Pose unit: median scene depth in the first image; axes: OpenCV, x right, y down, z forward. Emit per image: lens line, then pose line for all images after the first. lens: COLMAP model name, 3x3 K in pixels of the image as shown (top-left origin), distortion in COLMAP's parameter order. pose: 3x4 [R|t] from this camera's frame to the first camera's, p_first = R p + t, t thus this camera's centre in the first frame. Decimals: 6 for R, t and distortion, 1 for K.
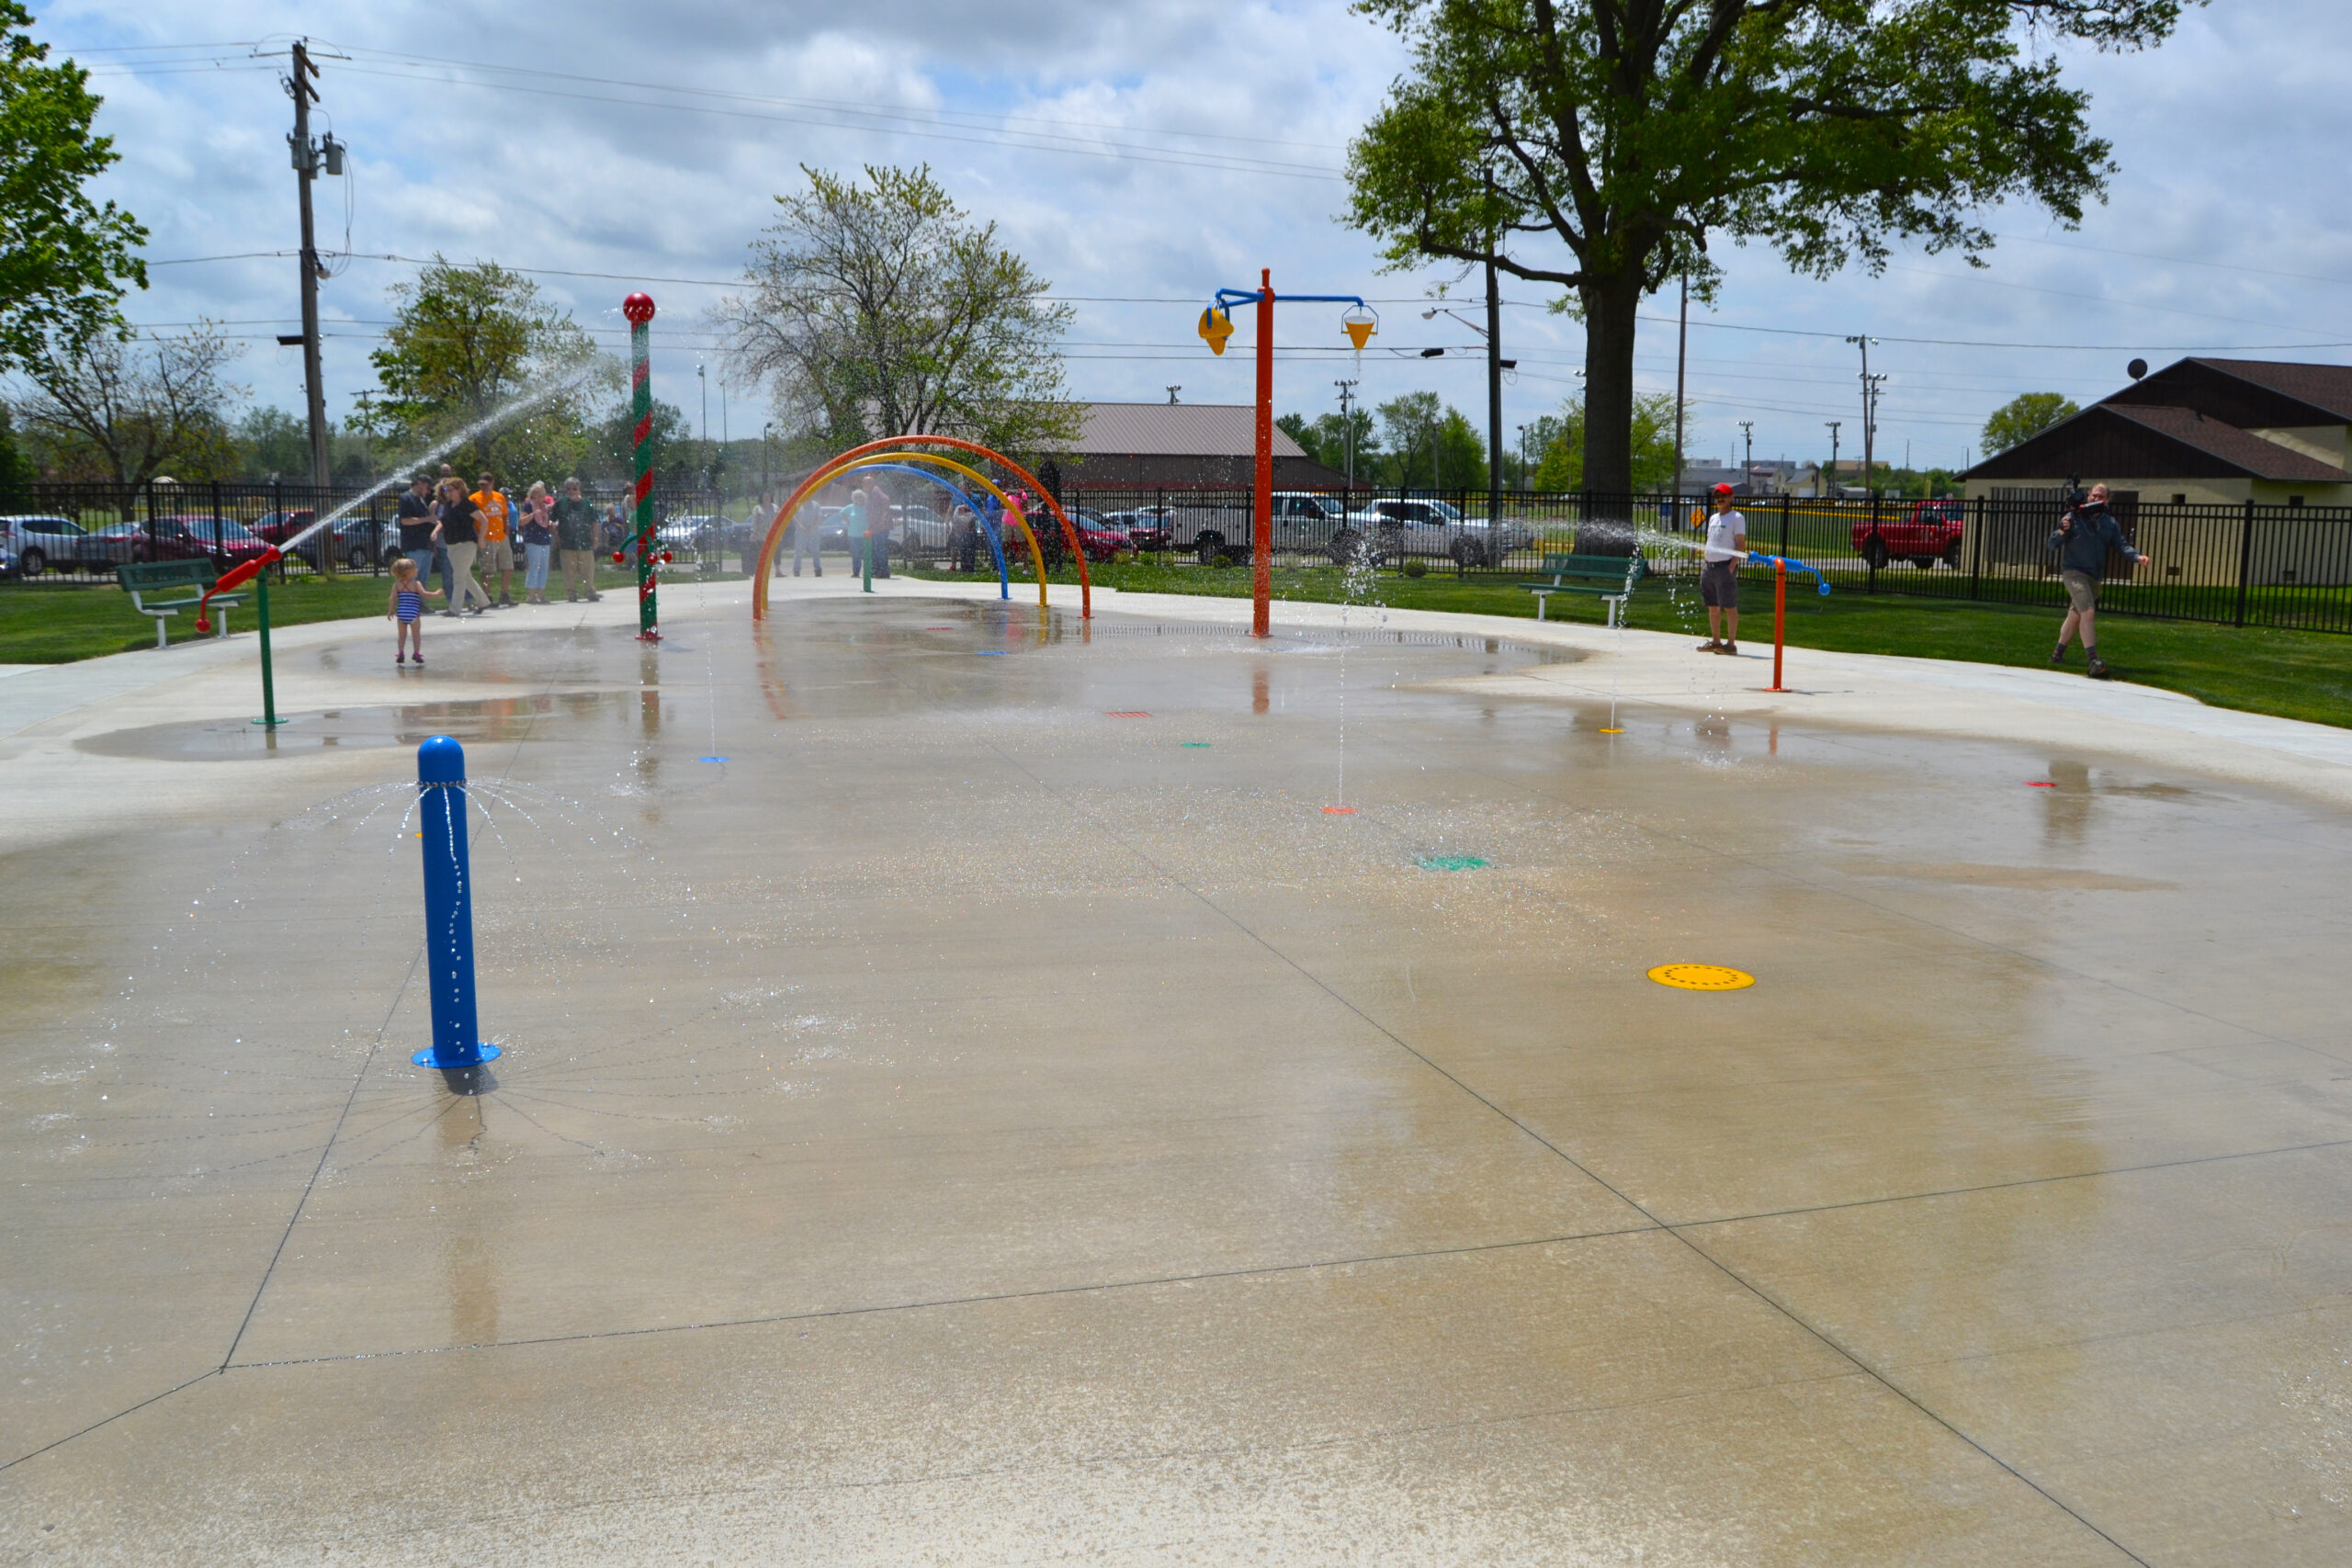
lens RADIAL K [[1866.8, 0, 1169.0], [0, 1866.8, 785.9], [0, 0, 1]] dist [-0.087429, 0.029919]
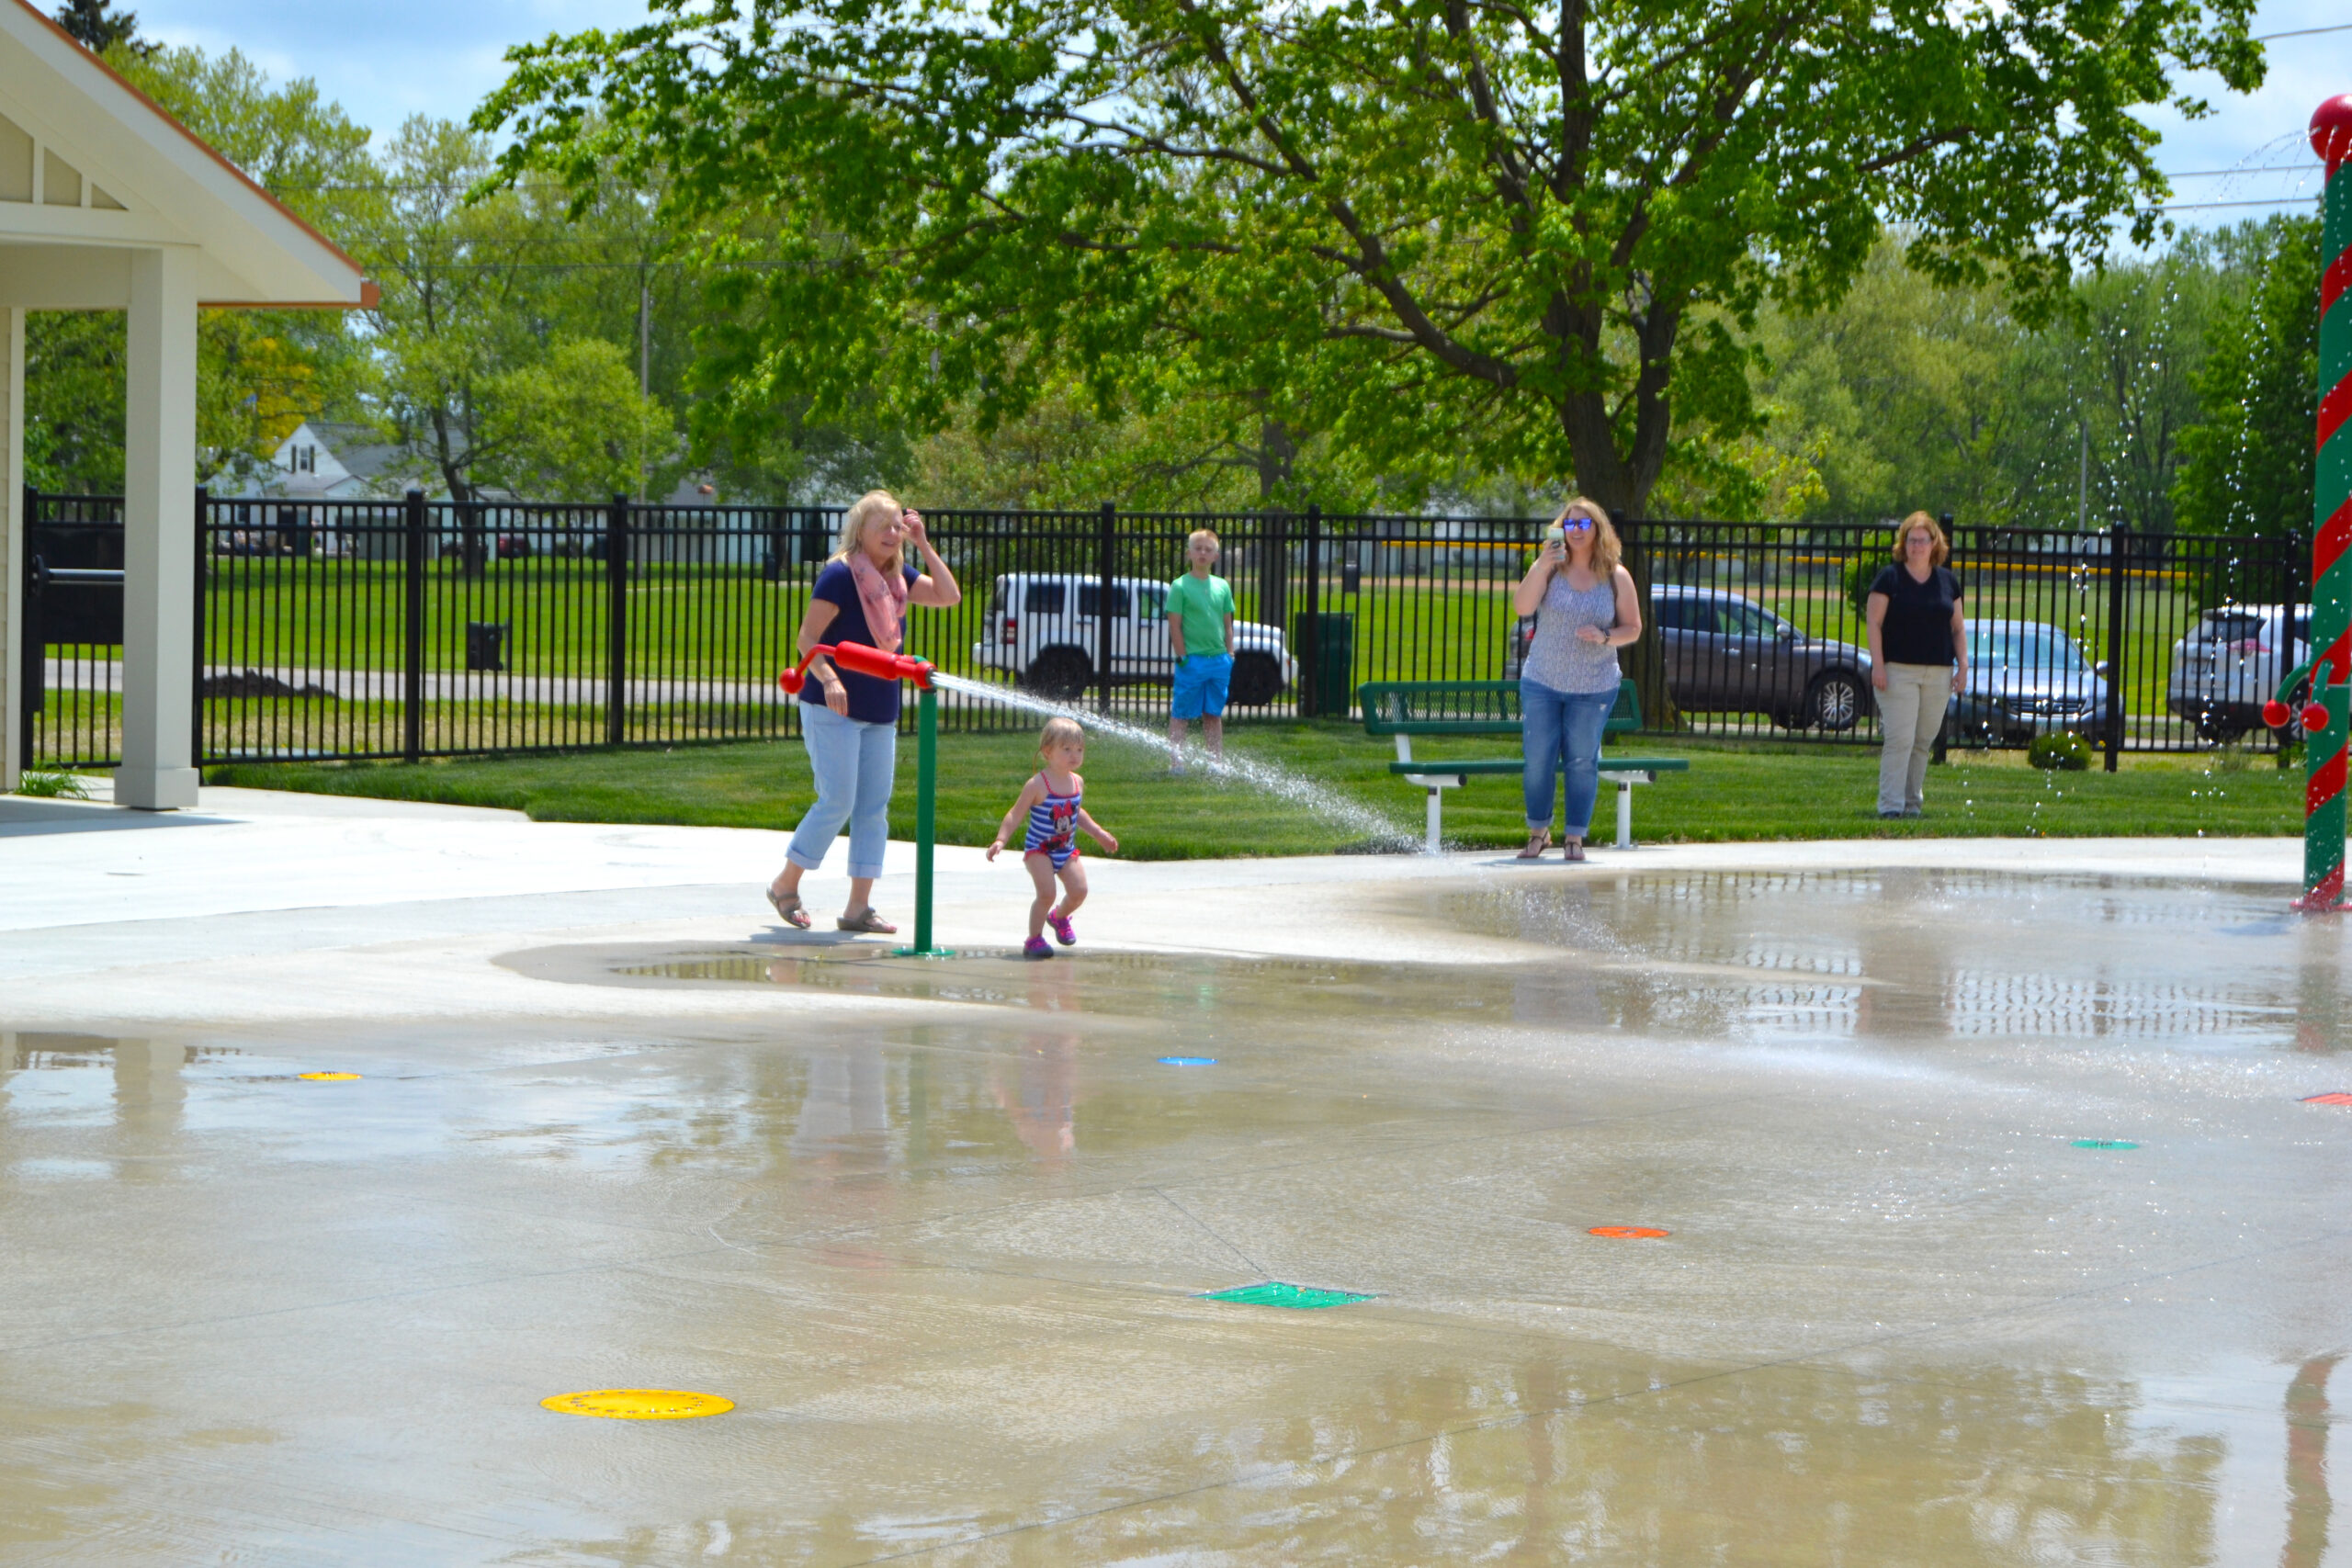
lens RADIAL K [[5440.9, 0, 1178.6], [0, 5440.9, 786.9], [0, 0, 1]] dist [0.150125, 0.000000]
pose [[0.627627, 0.043377, -0.777305, 0.242728], [-0.137614, 0.988906, -0.055929, -0.001230], [0.766255, 0.142071, 0.626633, 0.014428]]
